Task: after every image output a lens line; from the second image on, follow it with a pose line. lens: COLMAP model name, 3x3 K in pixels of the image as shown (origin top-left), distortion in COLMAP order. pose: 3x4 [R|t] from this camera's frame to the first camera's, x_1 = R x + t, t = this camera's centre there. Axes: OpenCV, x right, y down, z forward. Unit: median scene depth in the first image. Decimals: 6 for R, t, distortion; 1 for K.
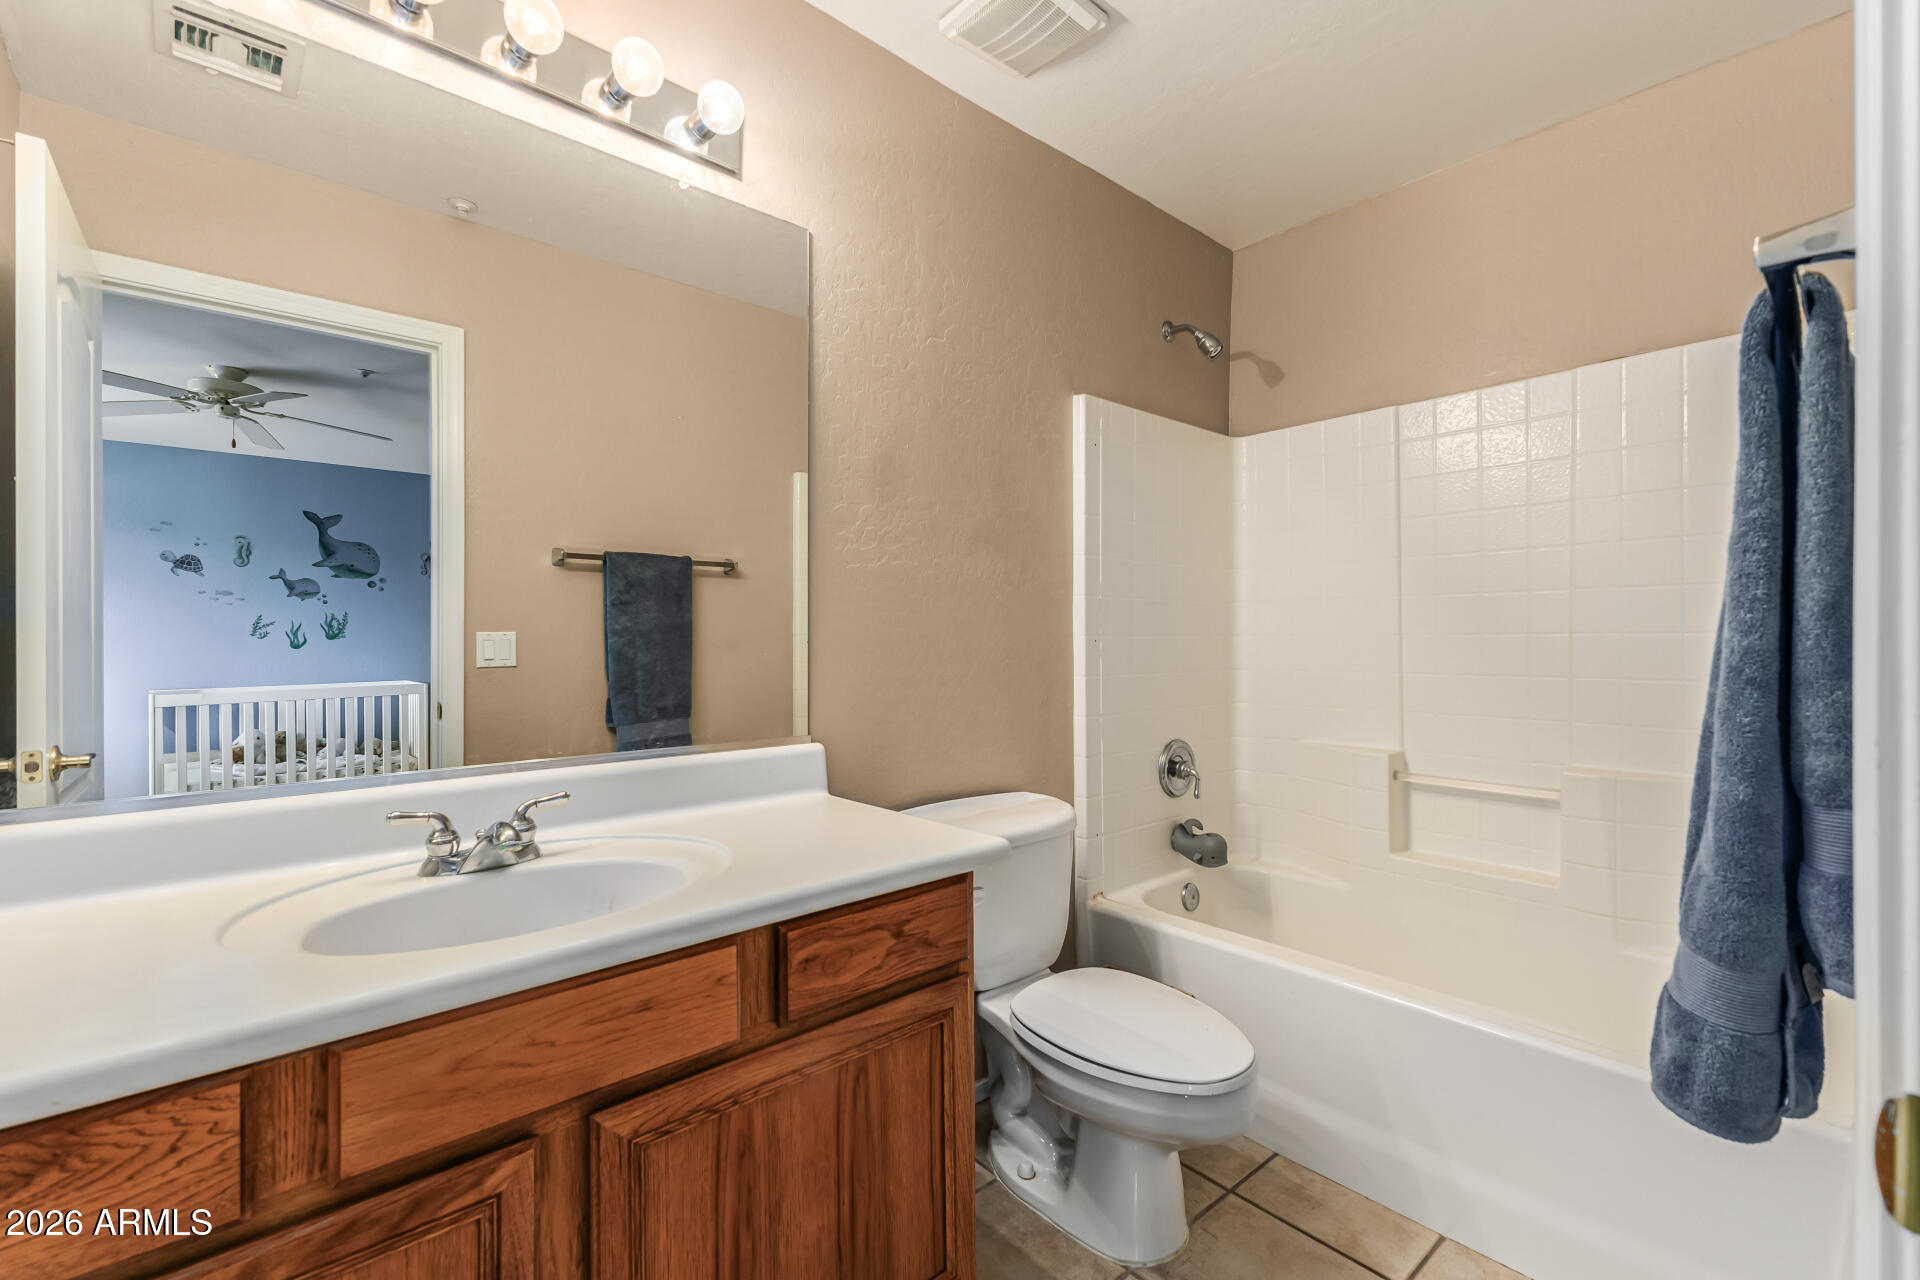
lens RADIAL K [[818.9, 0, 969.2], [0, 818.9, 639.5], [0, 0, 1]] dist [0.000349, -0.002682]
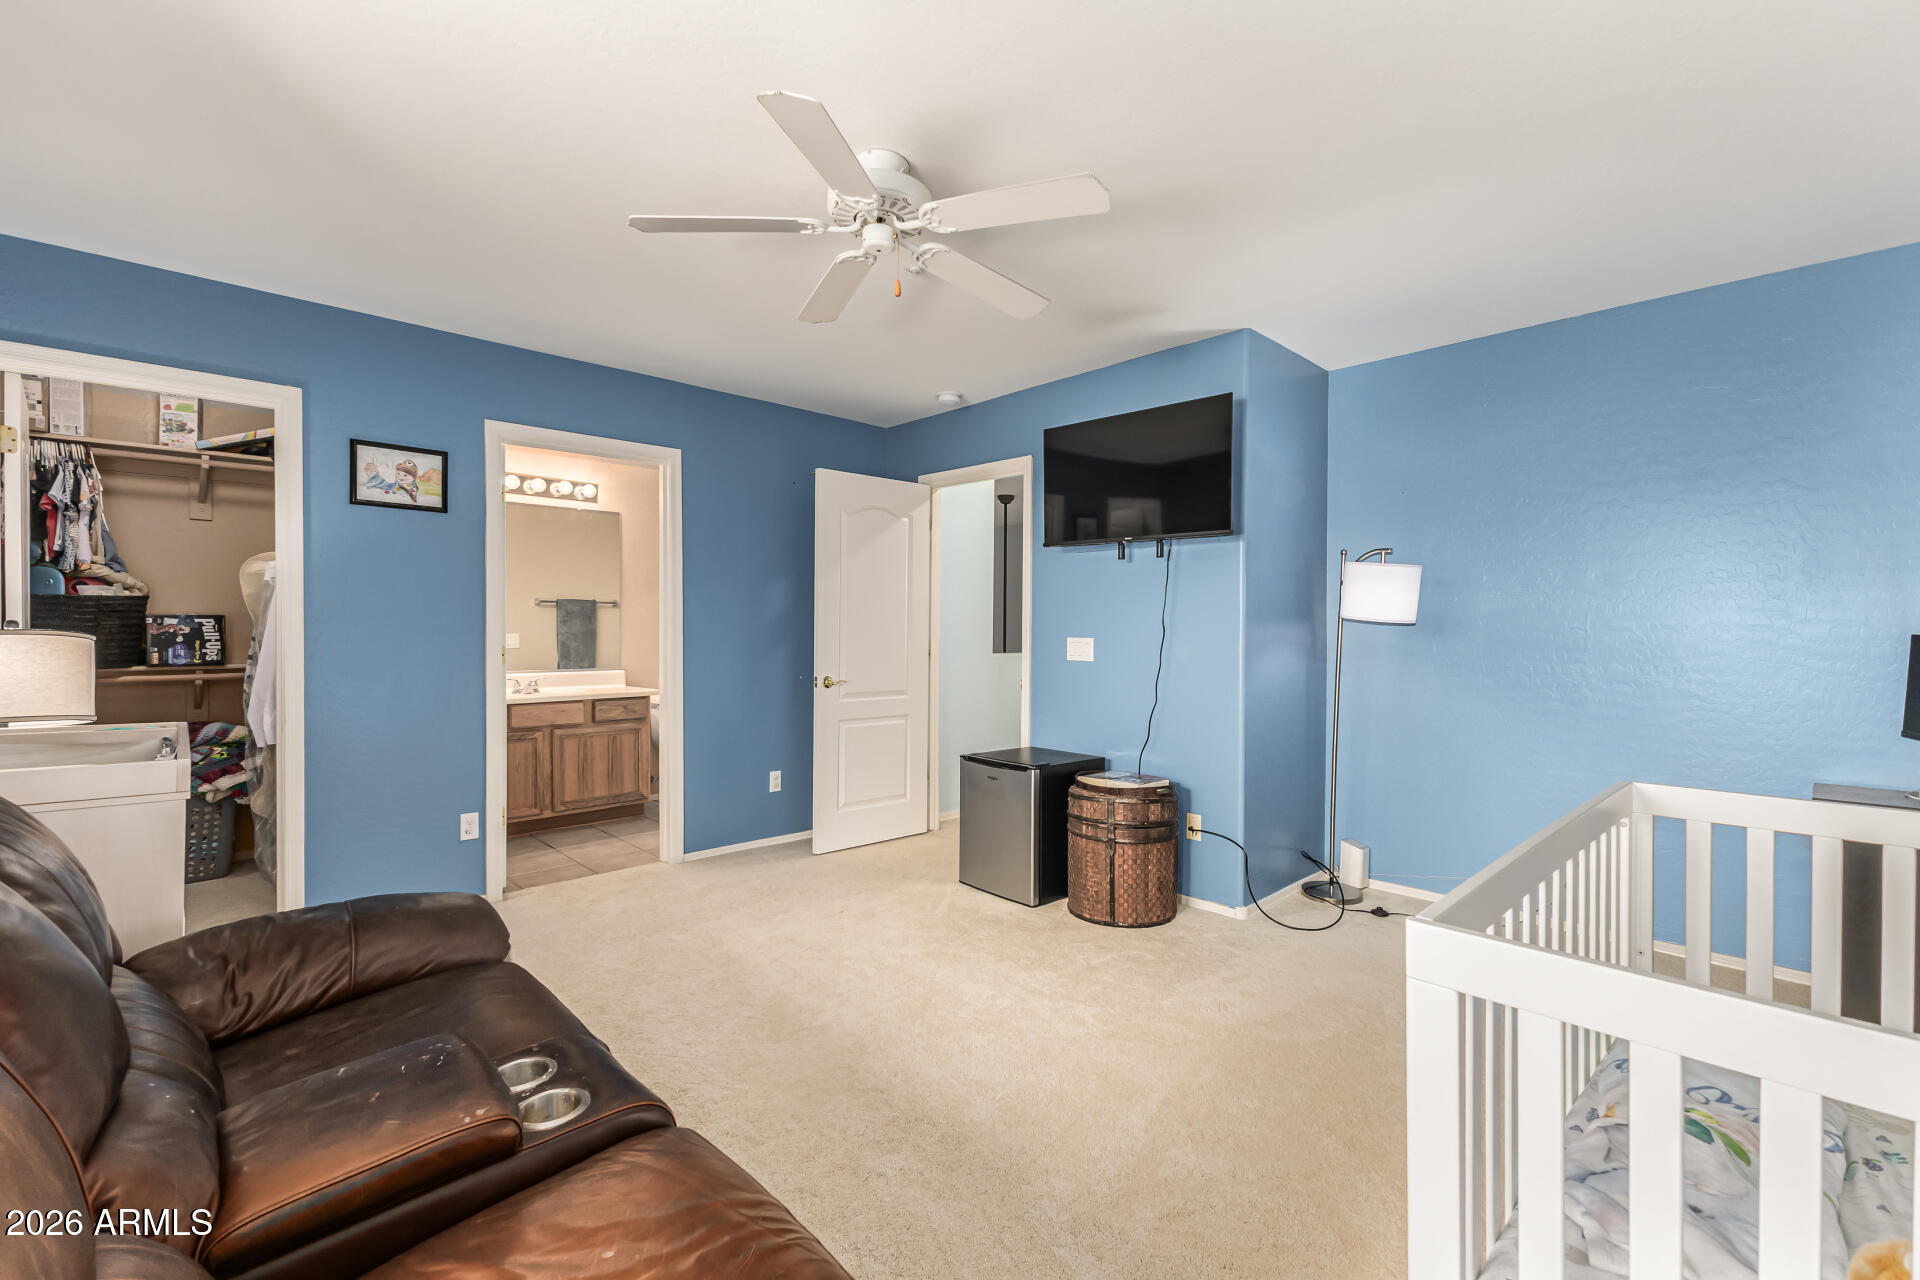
lens RADIAL K [[818.9, 0, 950.9], [0, 818.9, 635.4], [0, 0, 1]] dist [0.000349, -0.002682]
pose [[0.999702, 0.001932, 0.024331, 1.453105], [-0.002096, 0.999975, 0.006723, -0.048925], [-0.024317, -0.006772, 0.999681, -3.189603]]
